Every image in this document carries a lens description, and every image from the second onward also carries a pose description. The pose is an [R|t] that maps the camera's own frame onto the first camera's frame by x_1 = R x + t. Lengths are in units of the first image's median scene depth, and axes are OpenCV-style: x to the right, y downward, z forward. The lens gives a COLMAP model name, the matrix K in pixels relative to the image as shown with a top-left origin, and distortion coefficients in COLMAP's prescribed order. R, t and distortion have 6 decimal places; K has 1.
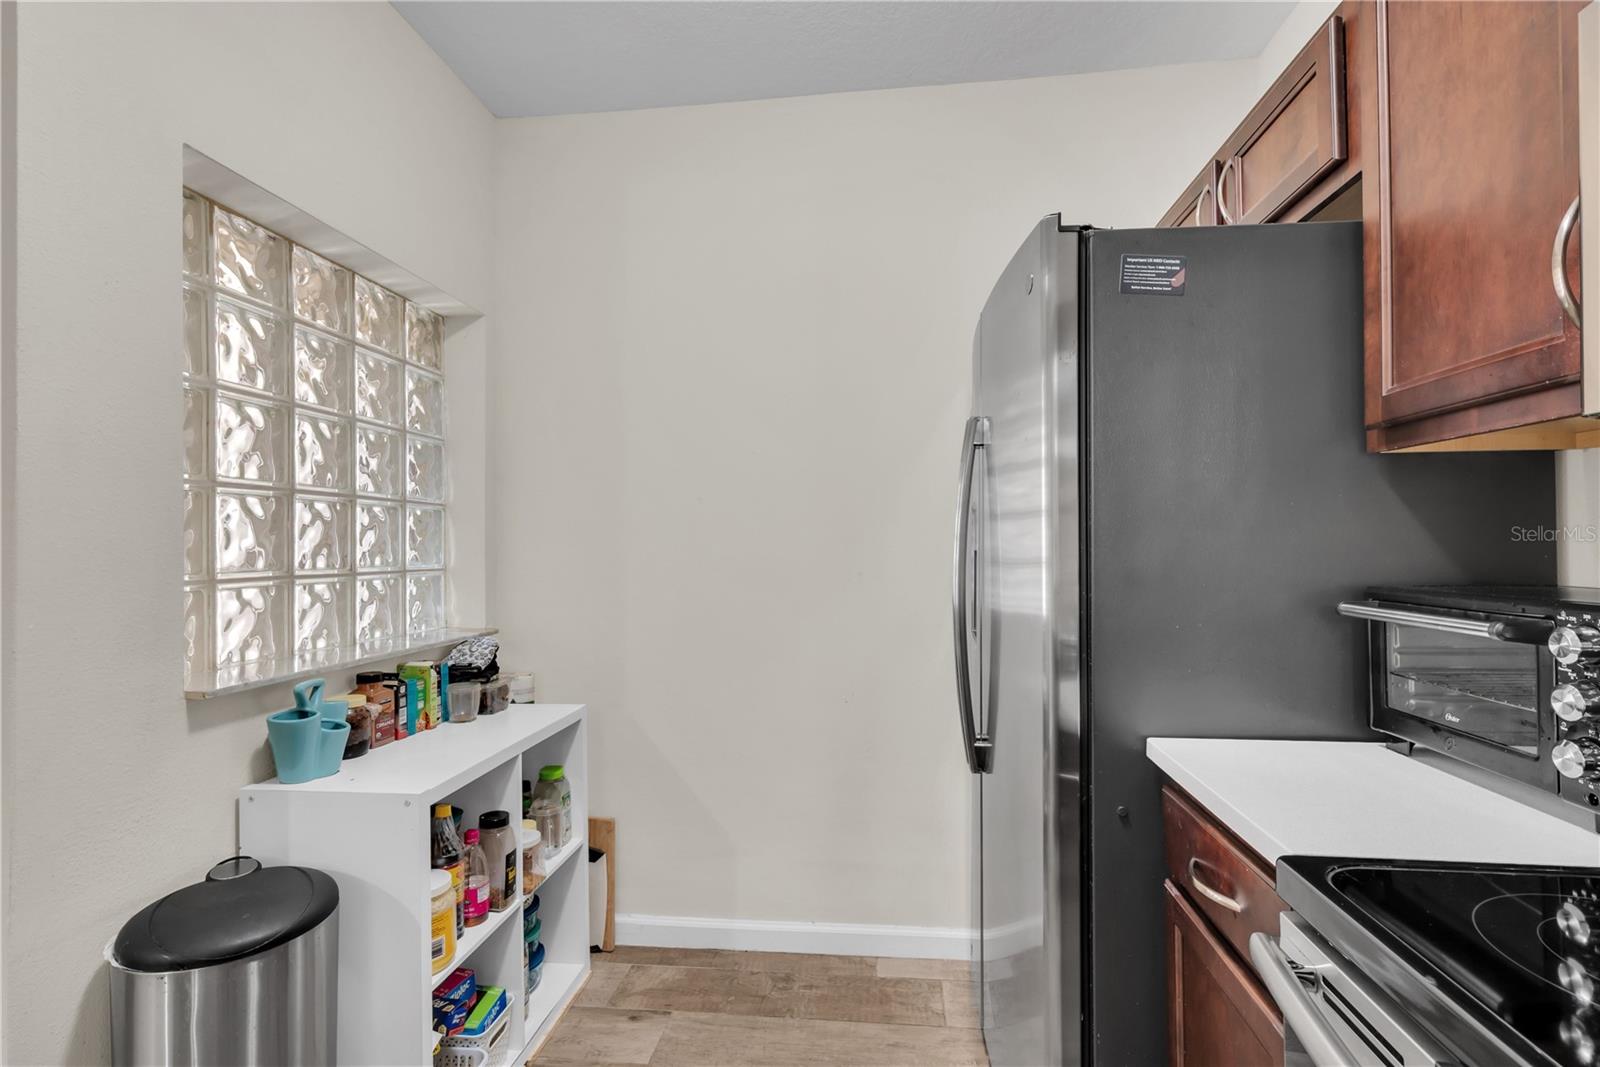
lens RADIAL K [[742.8, 0, 800.0], [0, 742.8, 533.5], [0, 0, 1]] dist [0.028717, 0.000103]
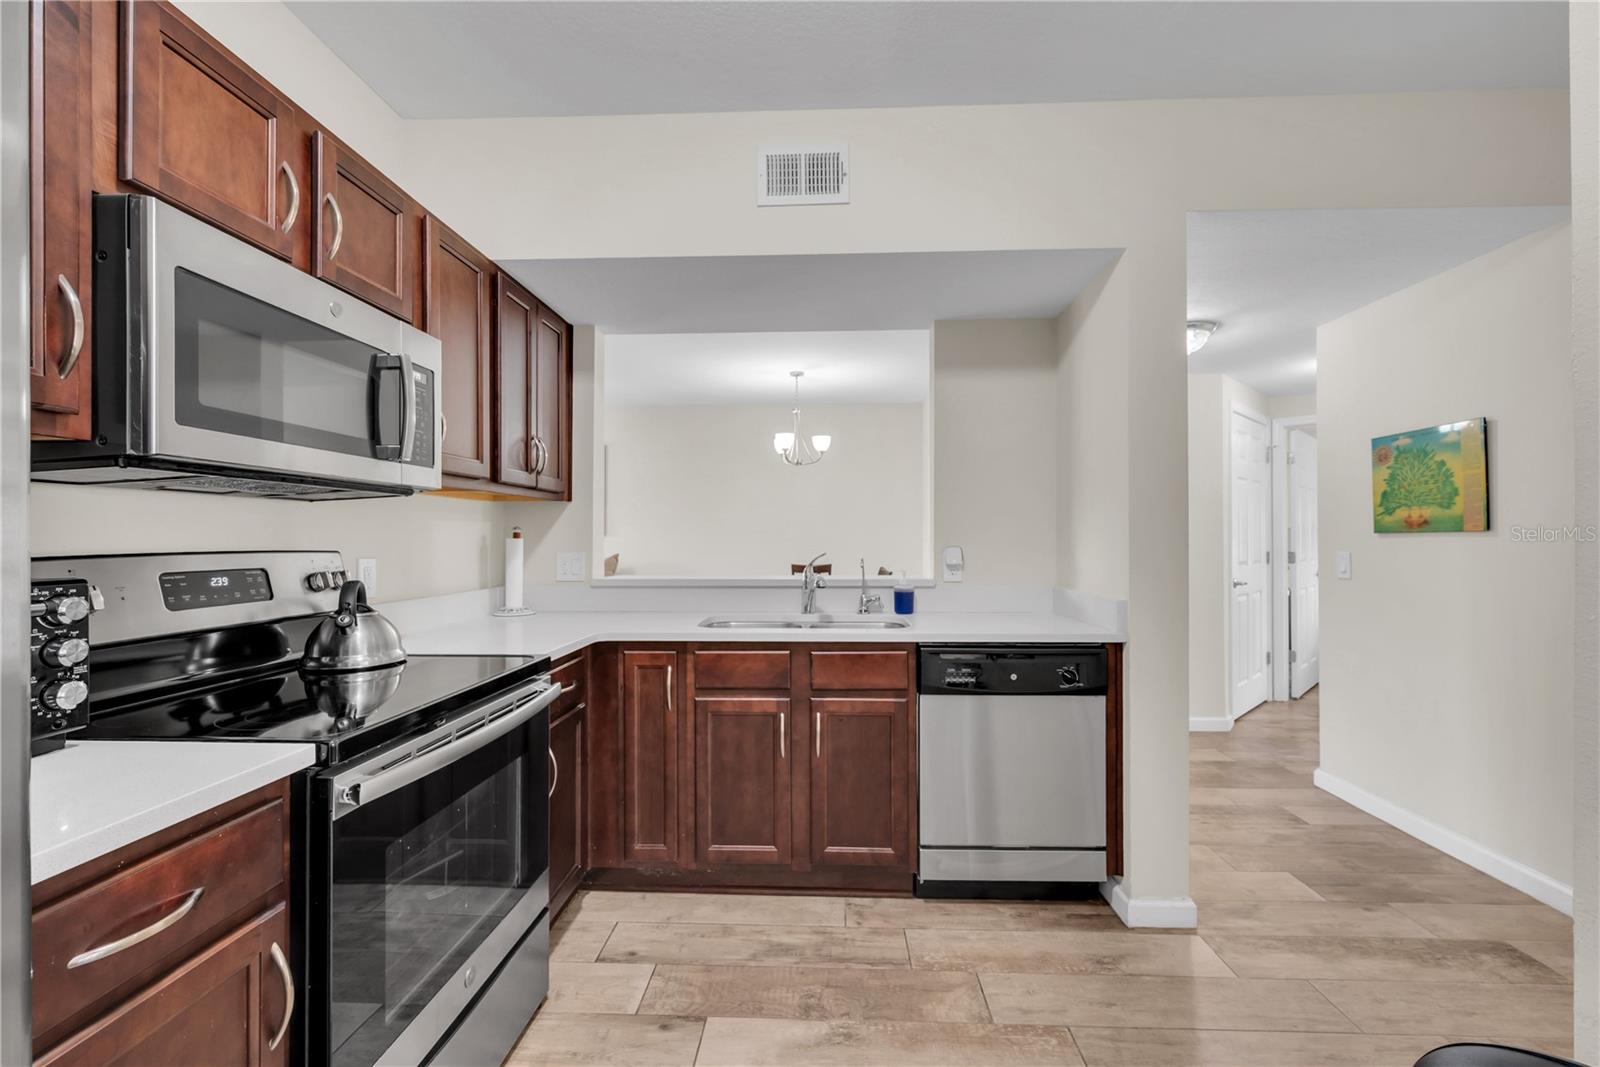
lens RADIAL K [[659.8, 0, 800.0], [0, 659.8, 533.5], [0, 0, 1]] dist [-0.000799, -0.000294]
pose [[-0.997491, 0.012191, -0.069741, 0.043208], [0.013722, 0.999674, -0.021516, 0.039053], [0.069456, -0.022419, -0.997333, 1.934081]]
